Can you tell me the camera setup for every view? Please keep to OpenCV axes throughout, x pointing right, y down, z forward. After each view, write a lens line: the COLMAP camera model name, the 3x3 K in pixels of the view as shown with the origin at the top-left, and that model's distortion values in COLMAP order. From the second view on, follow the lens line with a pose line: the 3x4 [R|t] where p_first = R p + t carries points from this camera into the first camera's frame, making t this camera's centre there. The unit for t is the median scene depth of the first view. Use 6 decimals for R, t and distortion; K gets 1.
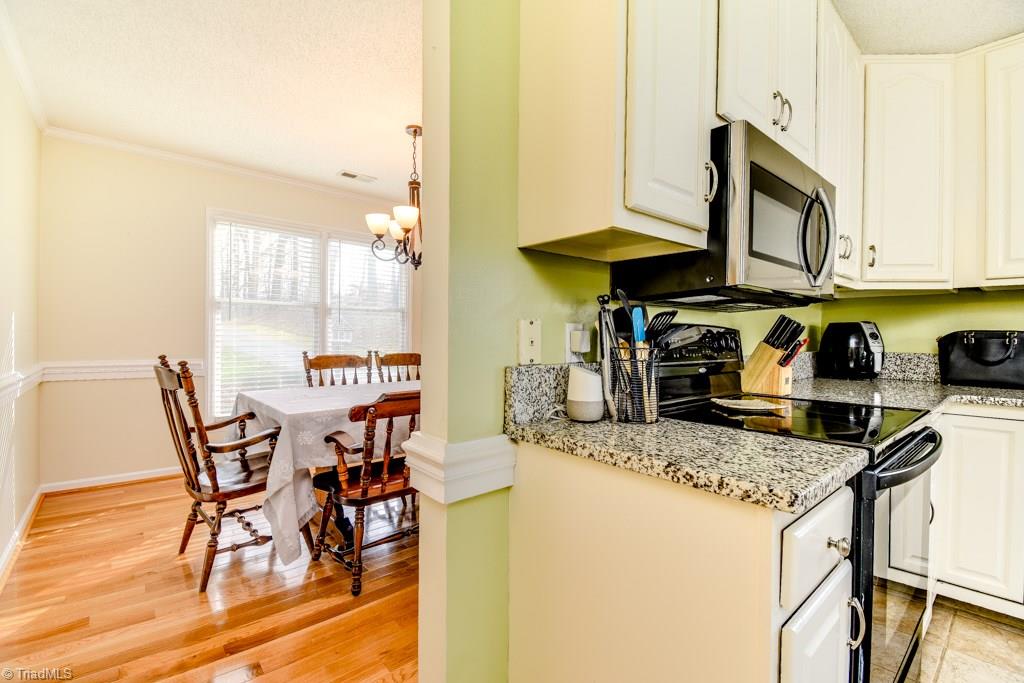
lens RADIAL K [[446.8, 0, 520.6], [0, 446.8, 344.3], [0, 0, 1]] dist [0.009524, -0.012158]
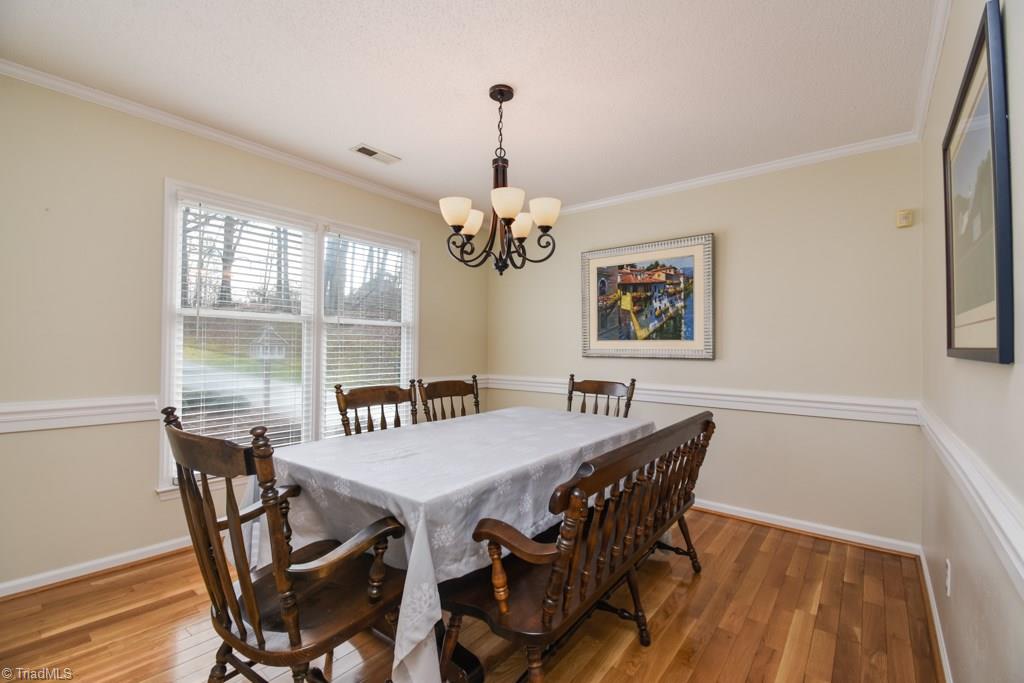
lens RADIAL K [[446.8, 0, 506.6], [0, 446.8, 344.9], [0, 0, 1]] dist [0.009524, -0.012158]
pose [[0.982431, -0.000509, 0.186626, -0.356465], [0.005095, 0.999697, -0.024094, -0.028609], [-0.186557, 0.024621, 0.982136, 0.248690]]
